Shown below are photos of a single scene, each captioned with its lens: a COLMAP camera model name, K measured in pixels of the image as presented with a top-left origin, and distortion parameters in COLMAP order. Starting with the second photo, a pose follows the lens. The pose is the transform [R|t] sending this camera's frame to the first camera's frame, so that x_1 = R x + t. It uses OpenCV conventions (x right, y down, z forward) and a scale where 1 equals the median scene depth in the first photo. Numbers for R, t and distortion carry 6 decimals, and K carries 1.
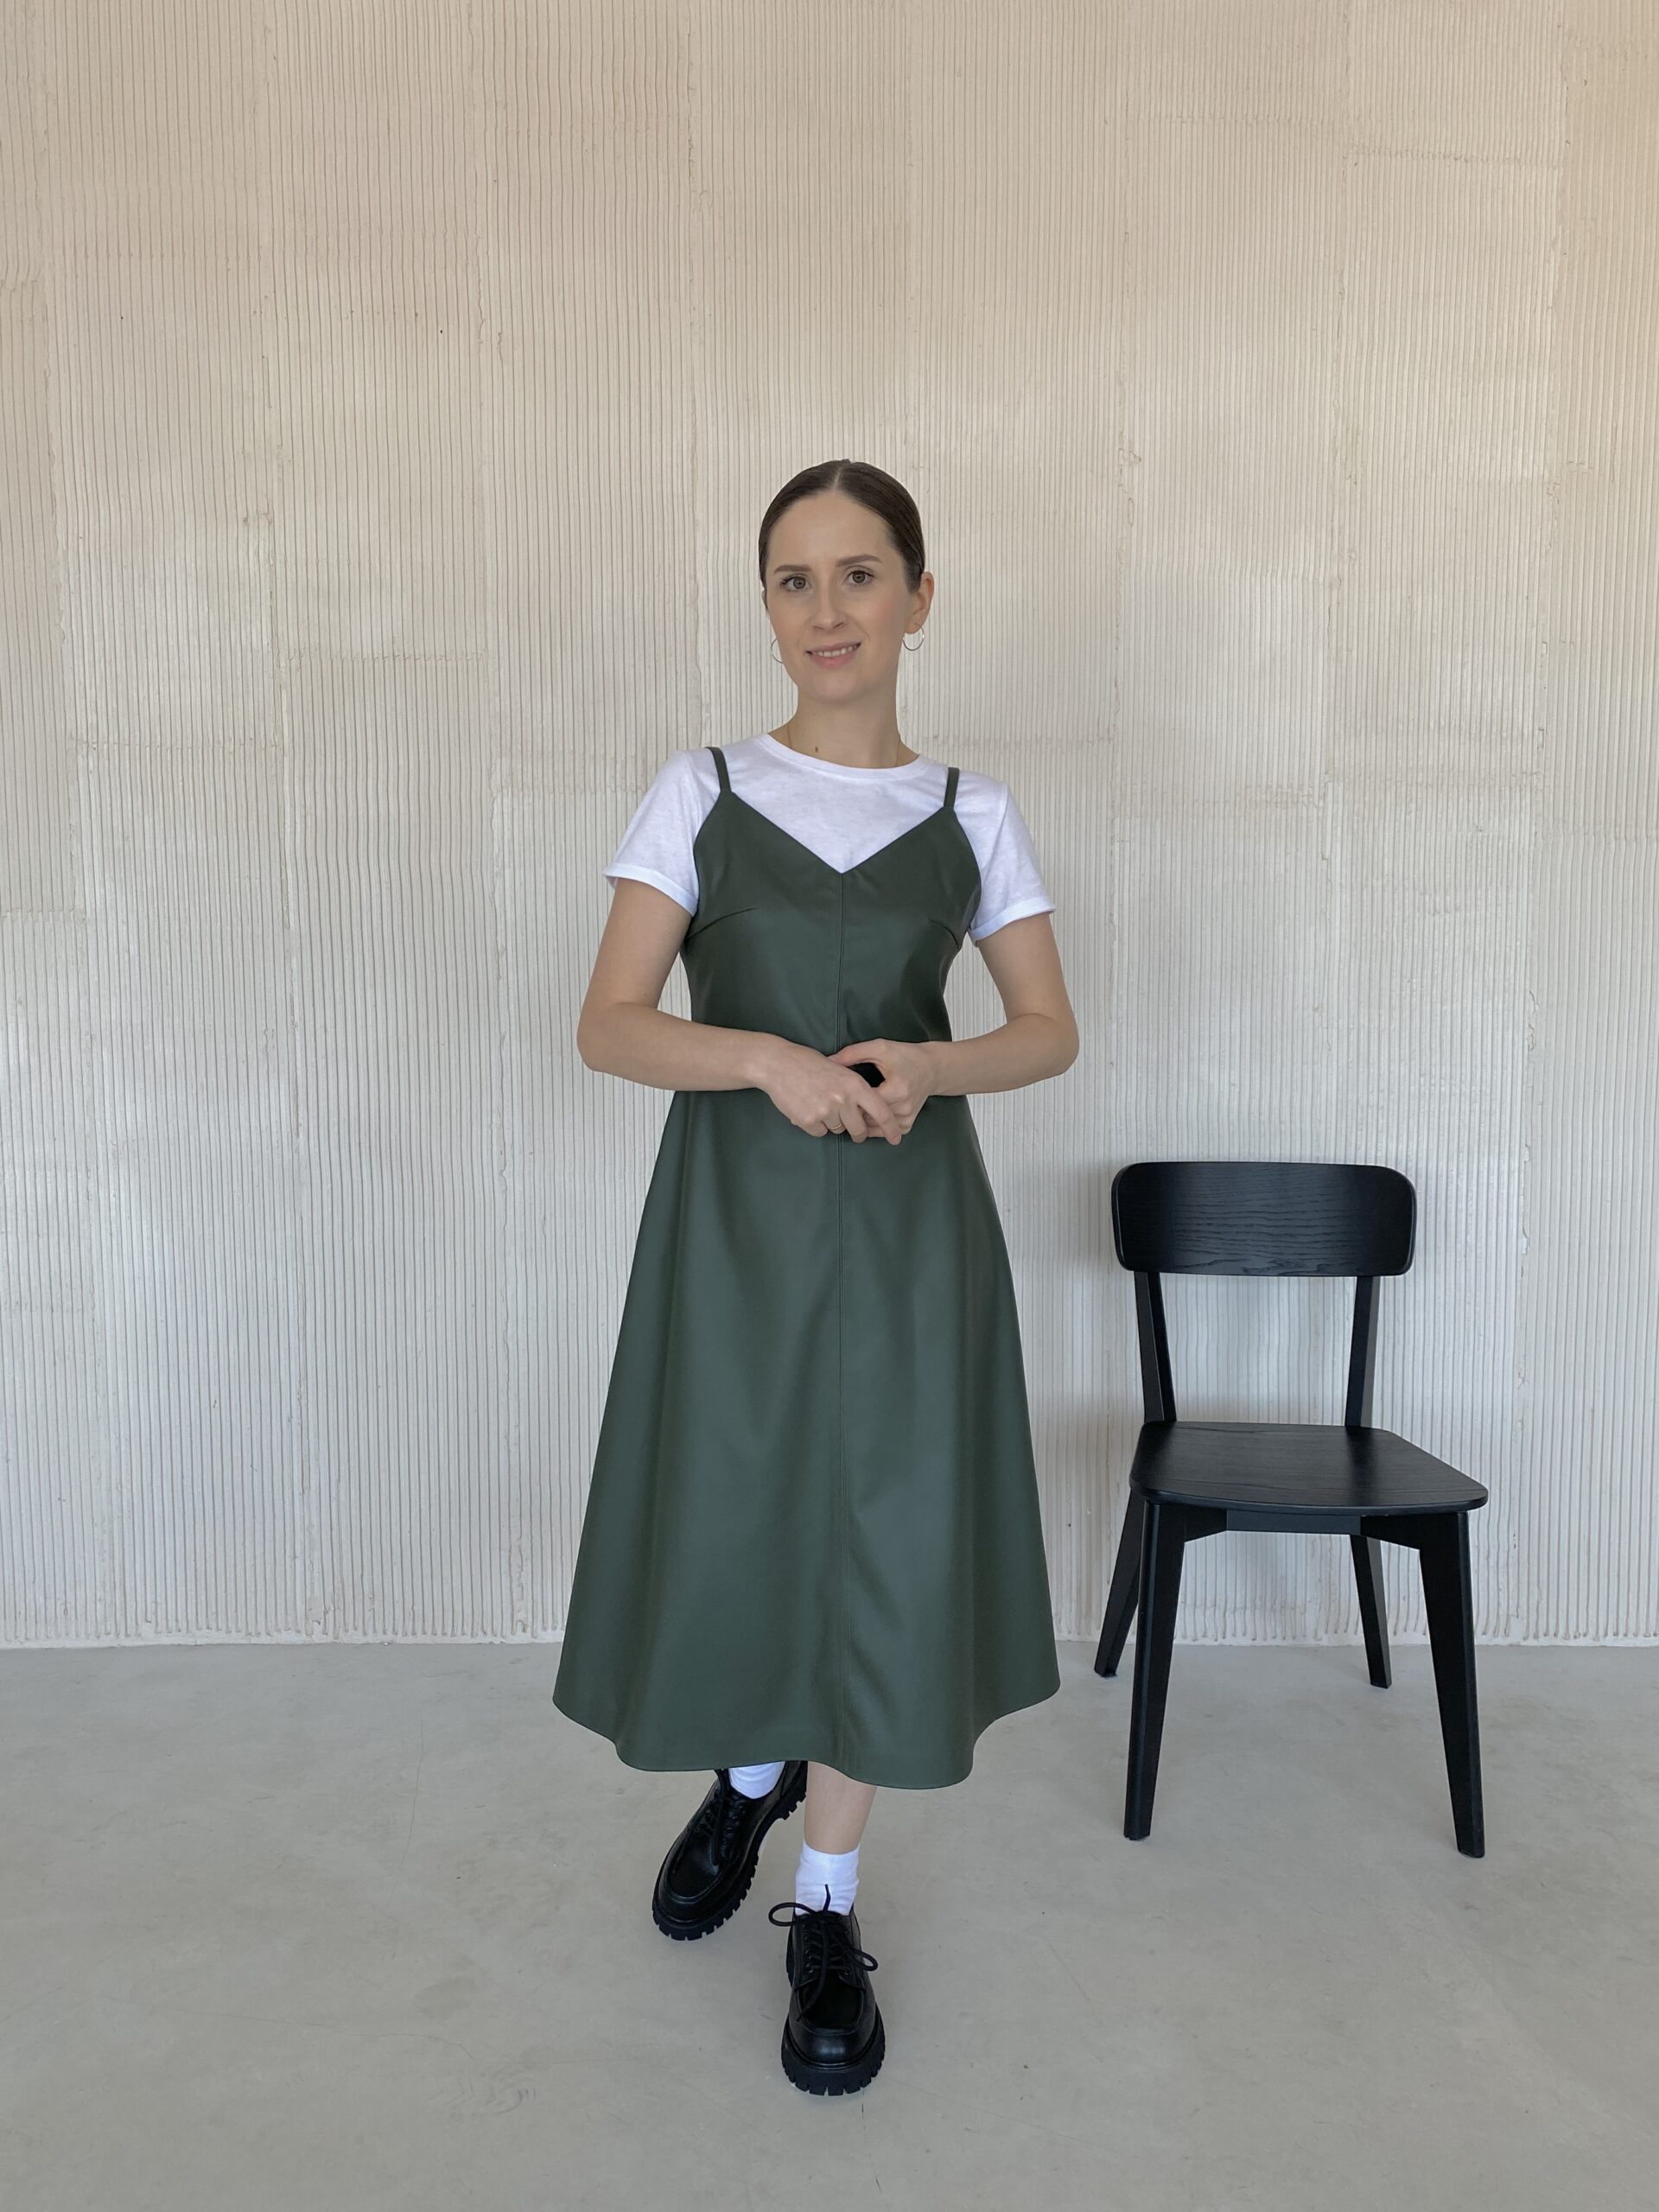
lens RADIAL K [[1860.1, 0, 828.2], [0, 1860.1, 1083.6], [0, 0, 1]] dist [-0.008956, -0.001473]
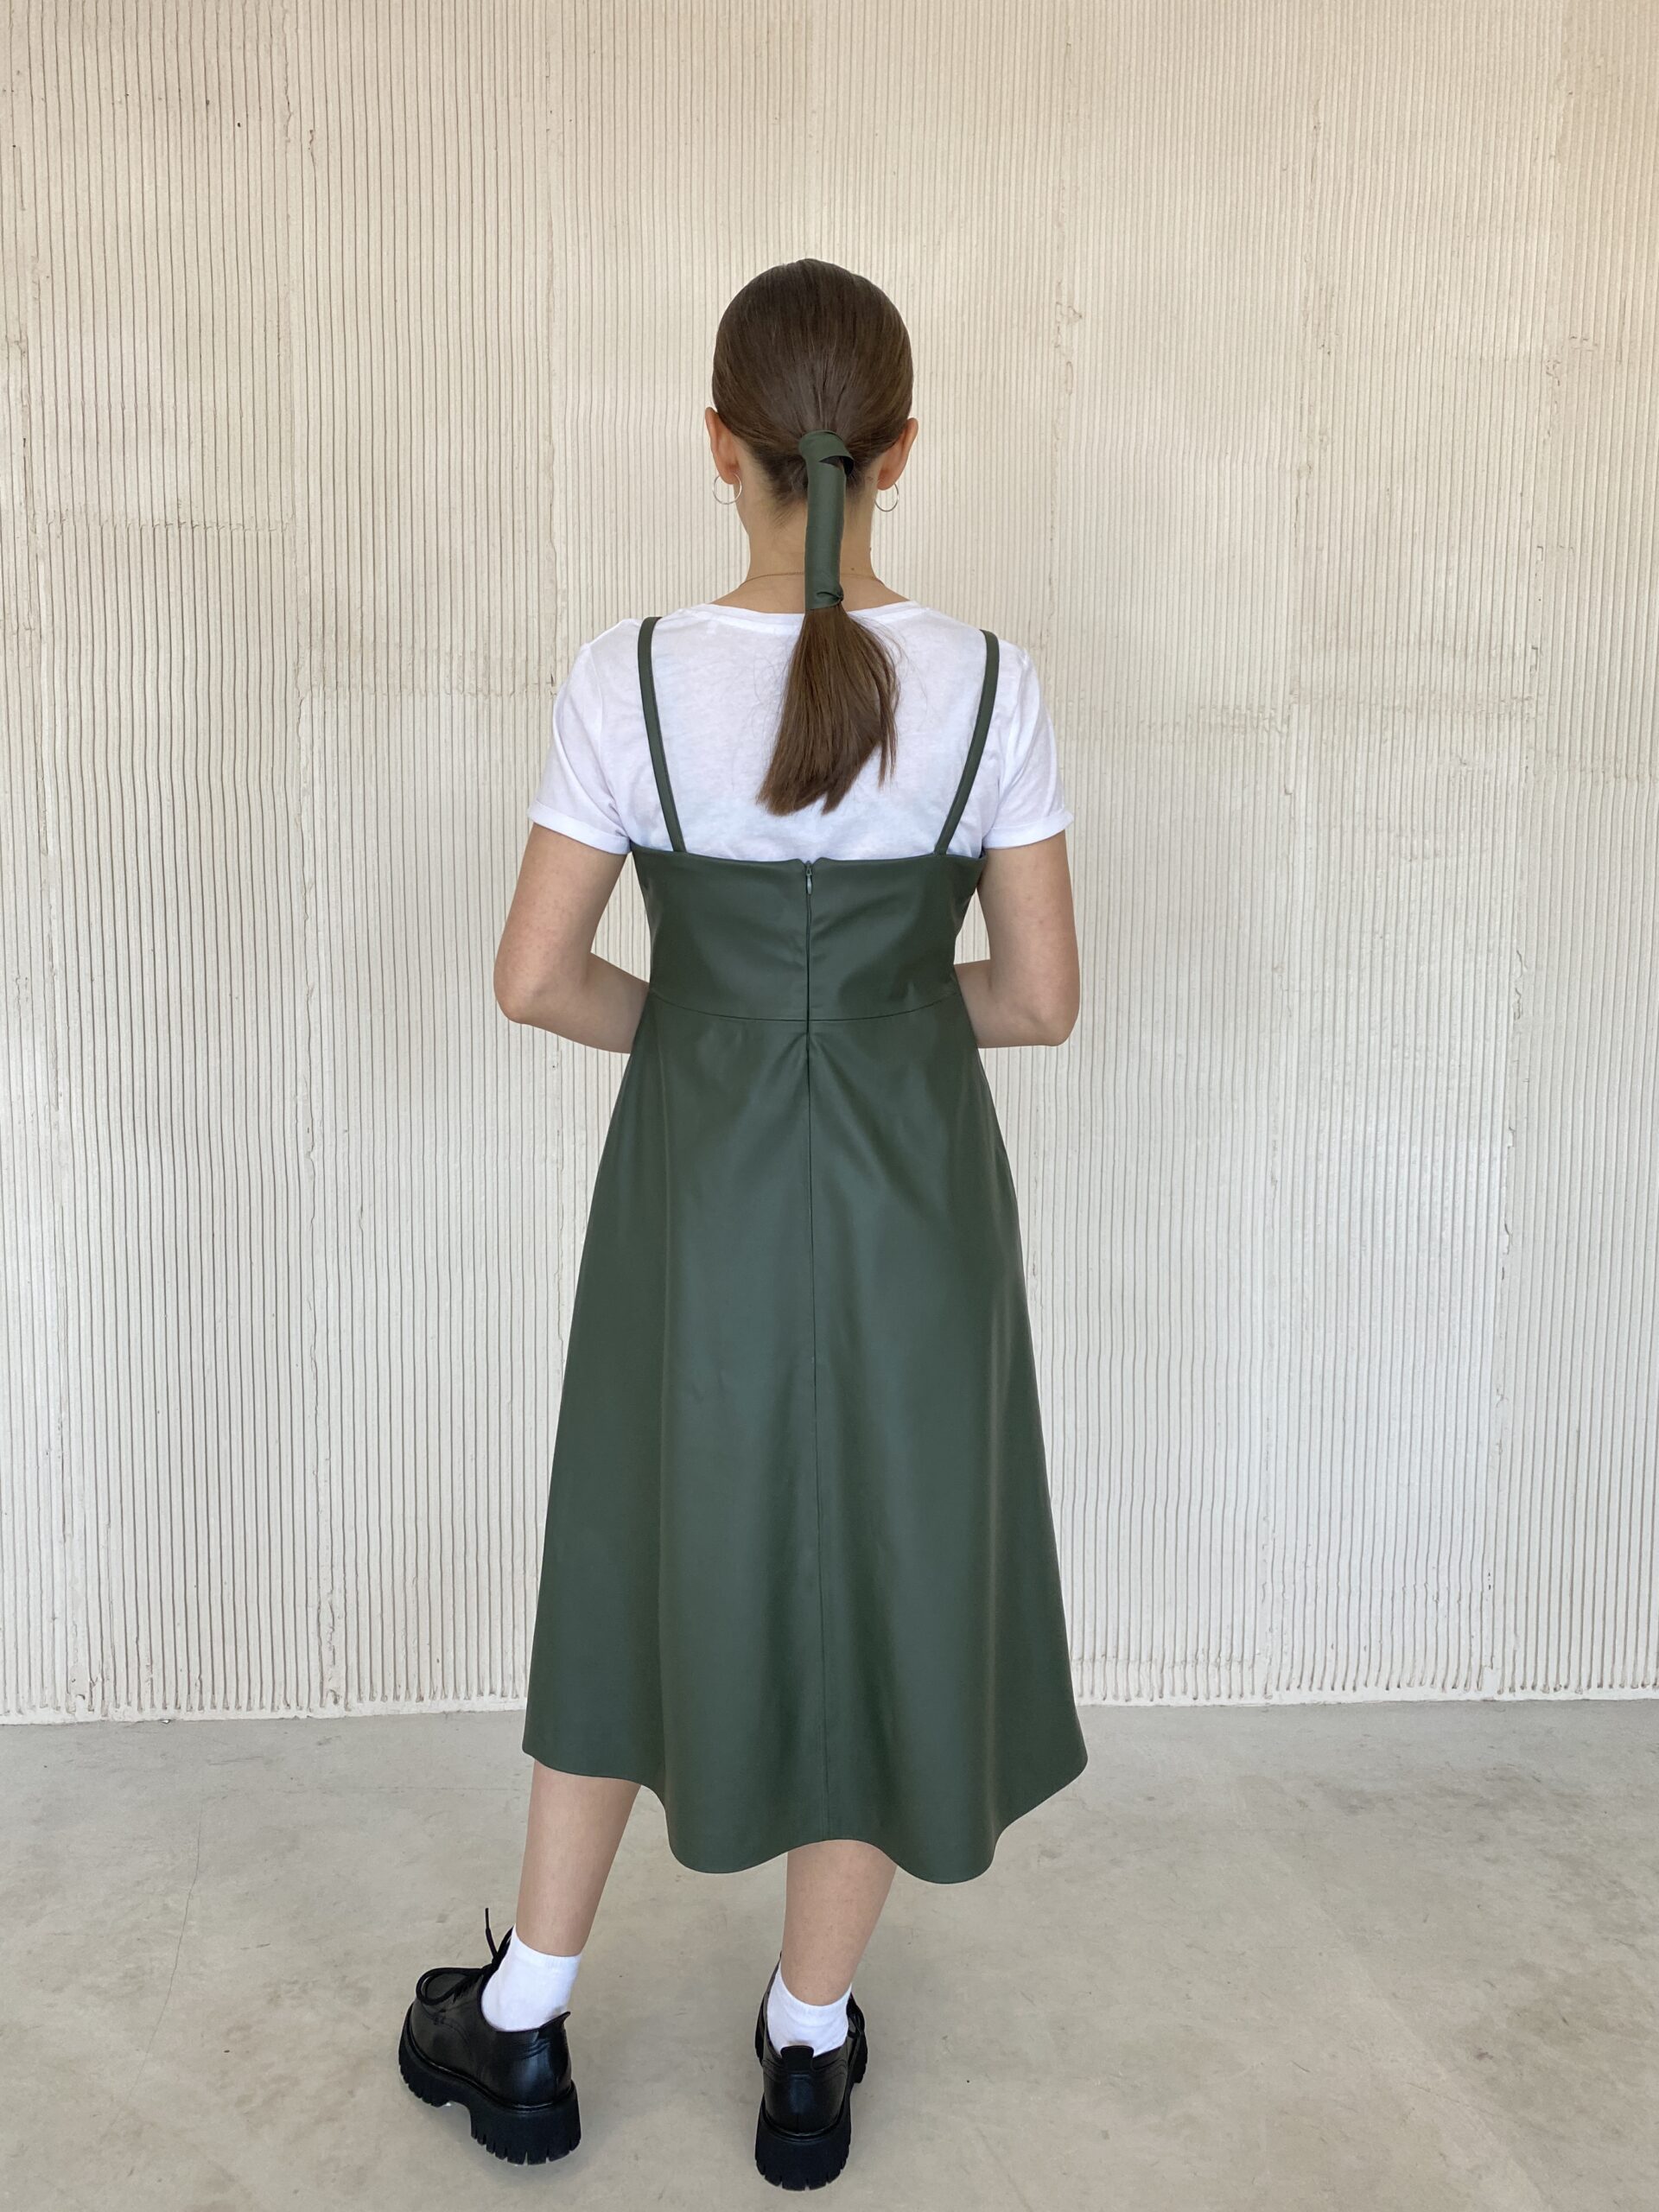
lens RADIAL K [[1860.1, 0, 851.4], [0, 1860.1, 1080.5], [0, 0, 1]] dist [-0.008956, -0.001473]
pose [[0.996948, 0.007819, 0.077673, 0.000438], [-0.008236, 0.999953, 0.005058, 0.009155], [-0.077630, -0.005682, 0.996966, 0.159124]]
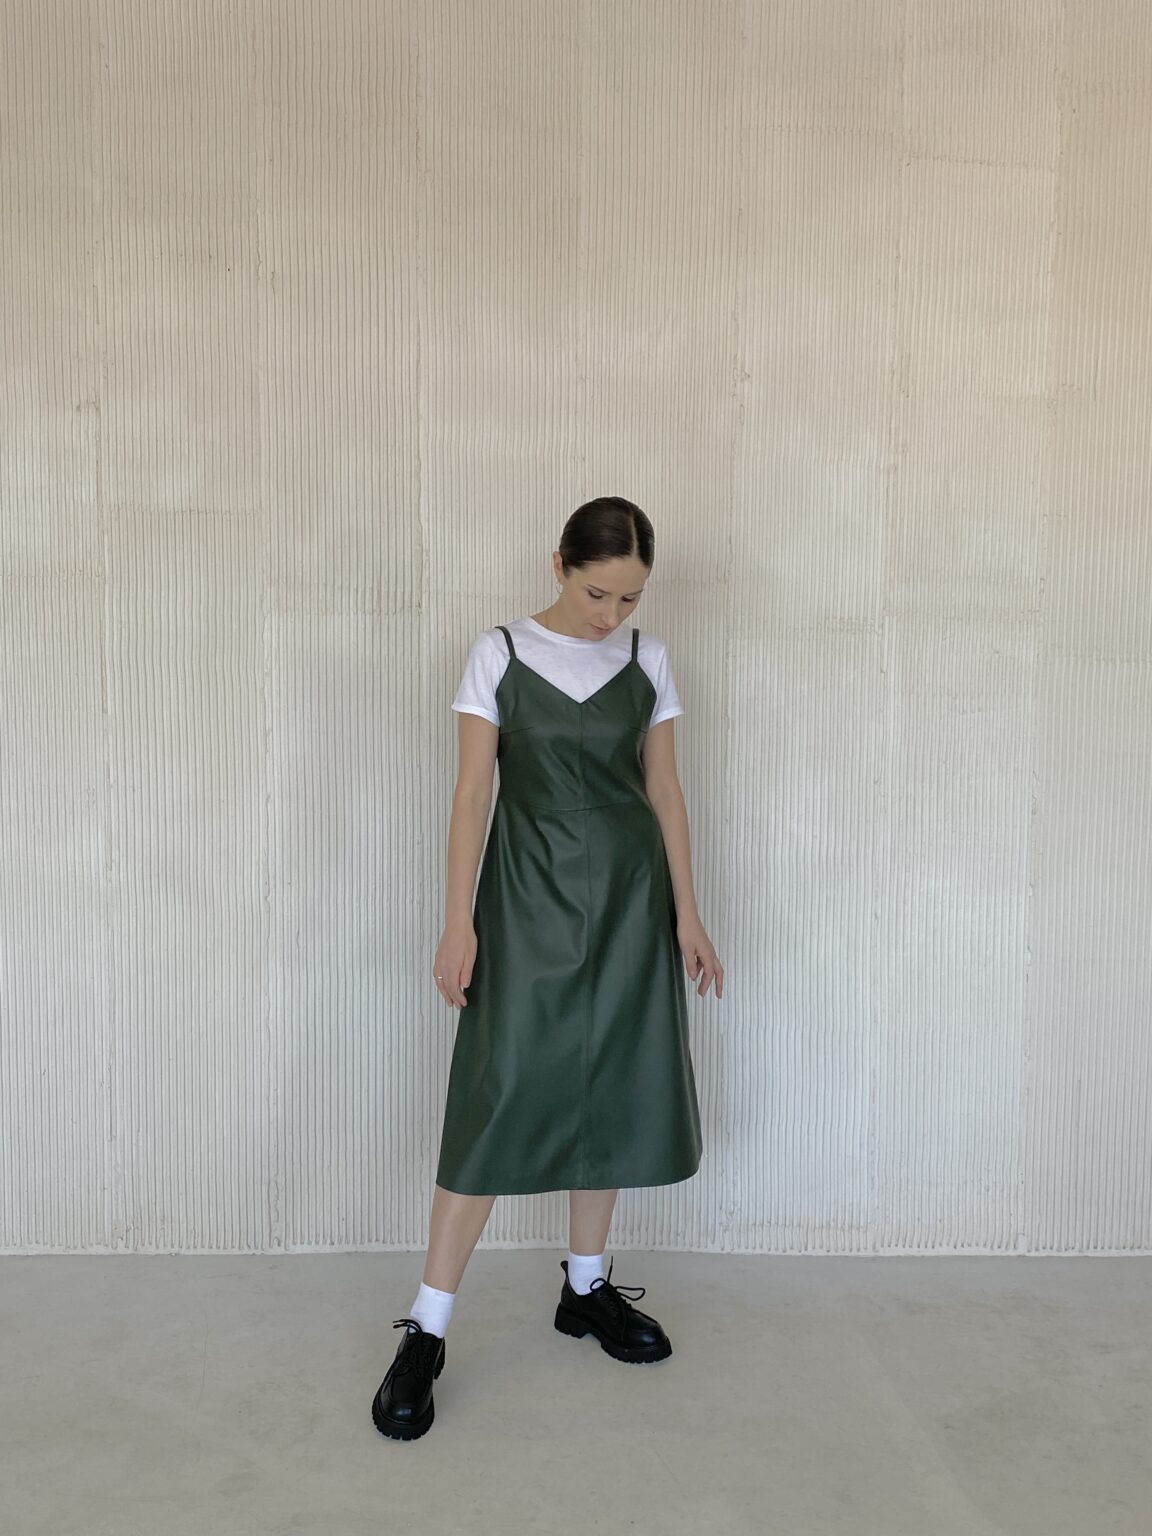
lens RADIAL K [[1754.0, 0, 603.1], [0, 1754.0, 767.9], [0, 0, 1]] dist [0.007537, 0.000000]
pose [[0.999133, 0.010729, 0.040228, 0.013067], [-0.010754, 0.999942, 0.000397, -0.049518], [-0.040222, -0.000830, 0.999190, -0.267318]]
